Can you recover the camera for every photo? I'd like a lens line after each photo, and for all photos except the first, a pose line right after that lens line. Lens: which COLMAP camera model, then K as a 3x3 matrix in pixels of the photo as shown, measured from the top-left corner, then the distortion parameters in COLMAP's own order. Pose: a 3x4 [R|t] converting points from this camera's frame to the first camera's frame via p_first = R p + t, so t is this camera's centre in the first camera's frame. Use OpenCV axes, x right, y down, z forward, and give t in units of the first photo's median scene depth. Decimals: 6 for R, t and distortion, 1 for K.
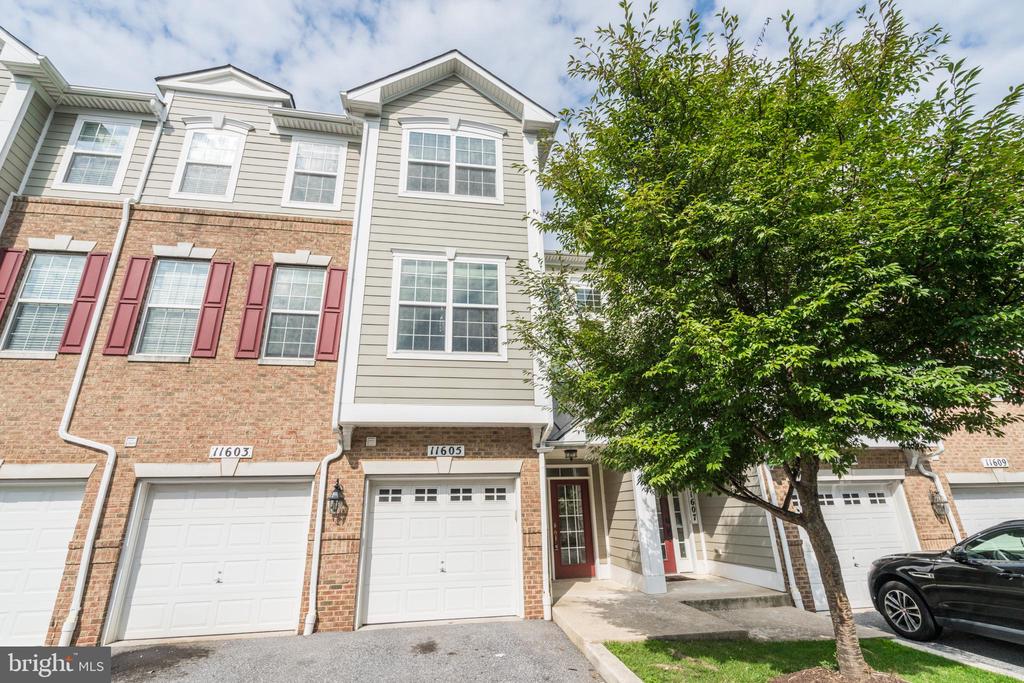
lens RADIAL K [[477.8, 0, 514.0], [0, 477.8, 337.4], [0, 0, 1]] dist [-0.008505, 0.002247]
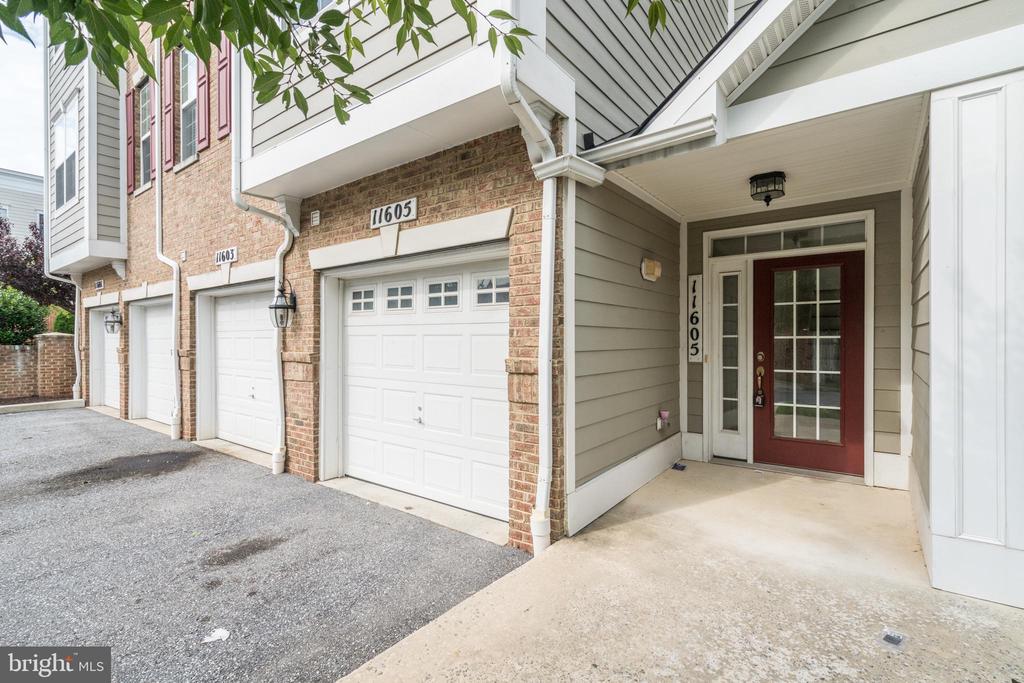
lens RADIAL K [[477.8, 0, 508.1], [0, 477.8, 340.7], [0, 0, 1]] dist [-0.008505, 0.002247]
pose [[0.682799, 0.026963, -0.730109, 0.327786], [0.242749, 0.934174, 0.261519, 0.263704], [0.689100, -0.355798, 0.631308, 0.718738]]
